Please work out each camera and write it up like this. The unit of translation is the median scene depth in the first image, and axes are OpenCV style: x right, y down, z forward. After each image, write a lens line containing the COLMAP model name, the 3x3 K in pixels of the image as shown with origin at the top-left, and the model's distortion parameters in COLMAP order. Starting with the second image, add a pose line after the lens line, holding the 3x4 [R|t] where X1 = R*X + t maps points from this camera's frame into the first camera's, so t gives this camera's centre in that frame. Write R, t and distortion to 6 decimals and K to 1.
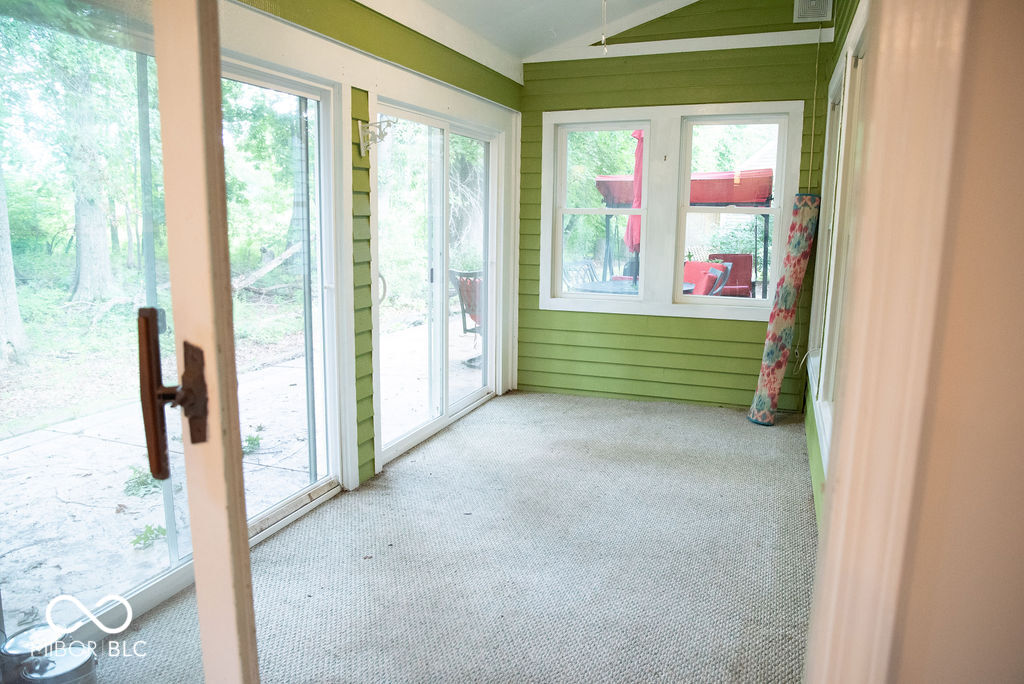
lens RADIAL K [[707.2, 0, 512.0], [0, 707.2, 342.0], [0, 0, 1]] dist [-0.110070, 0.083760]
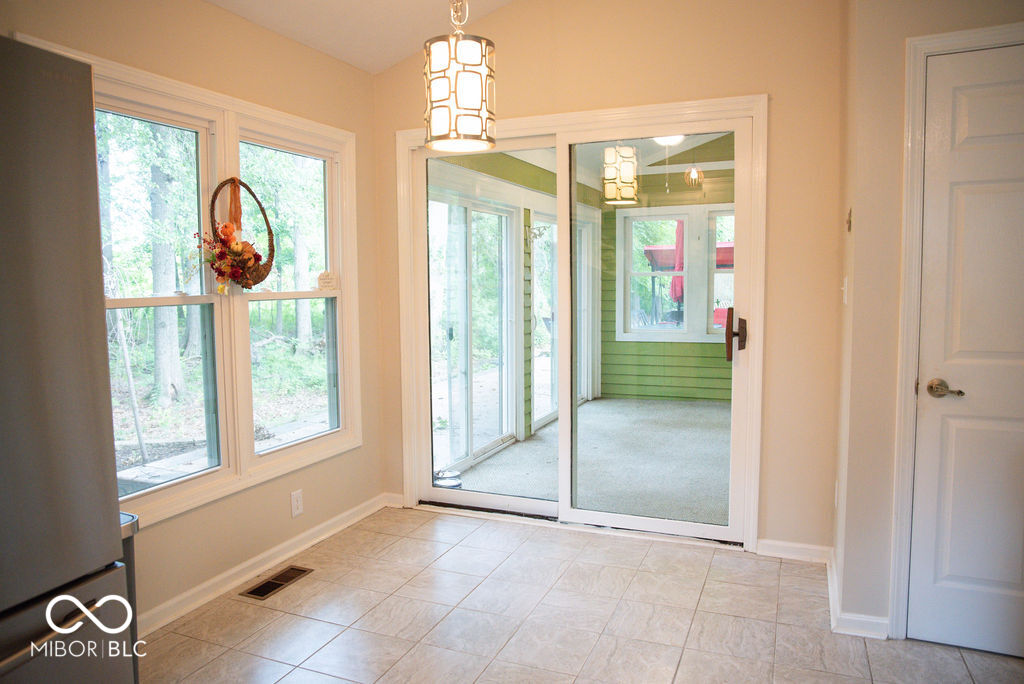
lens RADIAL K [[707.2, 0, 512.0], [0, 707.2, 342.0], [0, 0, 1]] dist [-0.110070, 0.083760]
pose [[0.998982, -0.016905, -0.041832, -0.123632], [0.013262, 0.996216, -0.085893, 0.084189], [0.043126, 0.085250, 0.995426, -0.500350]]
